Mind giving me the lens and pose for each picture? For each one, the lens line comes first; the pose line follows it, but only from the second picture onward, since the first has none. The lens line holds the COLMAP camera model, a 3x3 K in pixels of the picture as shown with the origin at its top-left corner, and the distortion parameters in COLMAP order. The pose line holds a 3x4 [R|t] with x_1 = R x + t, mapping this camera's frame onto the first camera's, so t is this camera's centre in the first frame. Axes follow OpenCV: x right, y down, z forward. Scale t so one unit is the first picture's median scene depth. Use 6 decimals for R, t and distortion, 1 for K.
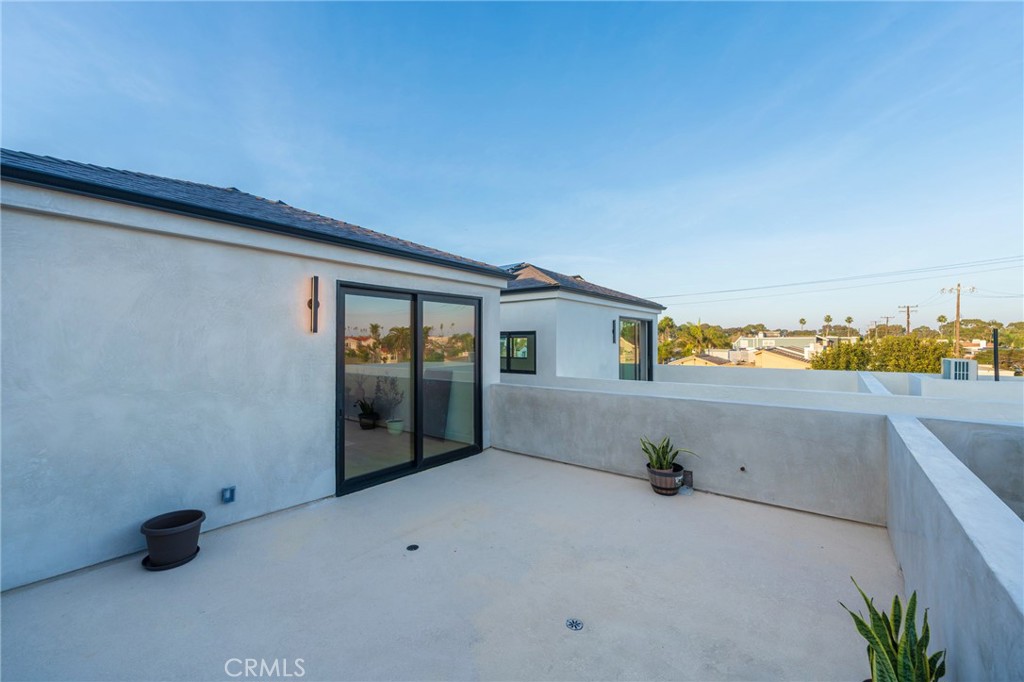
lens RADIAL K [[445.4, 0, 512.0], [0, 445.4, 341.0], [0, 0, 1]] dist [-0.001349, -0.000527]
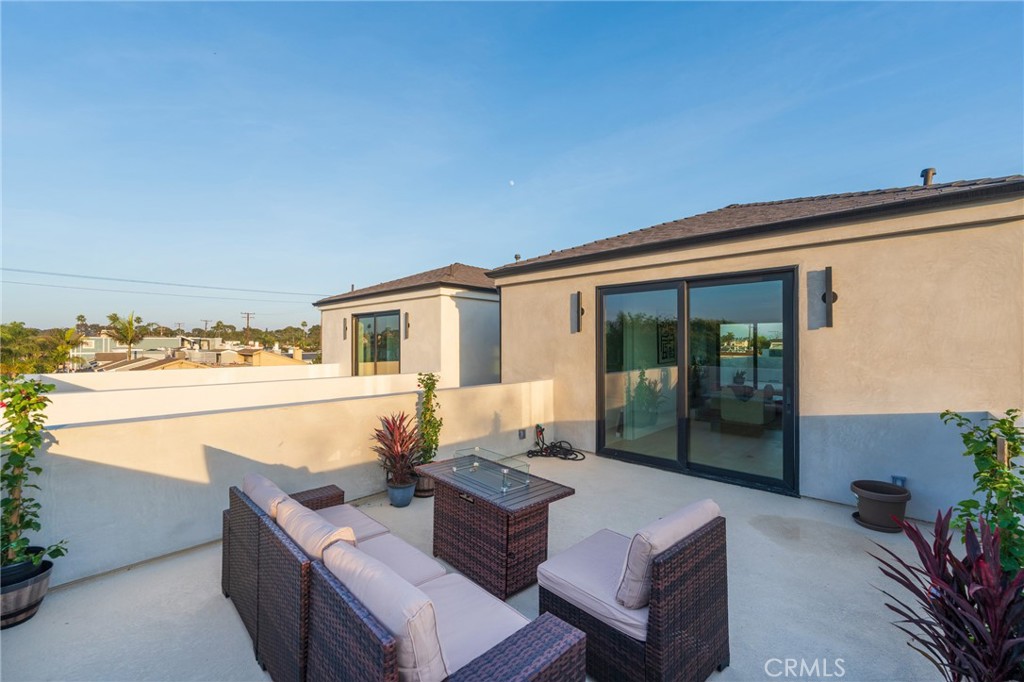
lens RADIAL K [[445.4, 0, 512.0], [0, 445.4, 341.0], [0, 0, 1]] dist [-0.001349, -0.000527]
pose [[-0.184783, -0.022386, -0.982524, 0.761554], [0.001616, 0.999732, -0.023082, 0.036789], [0.982778, -0.005853, -0.184697, 0.814005]]
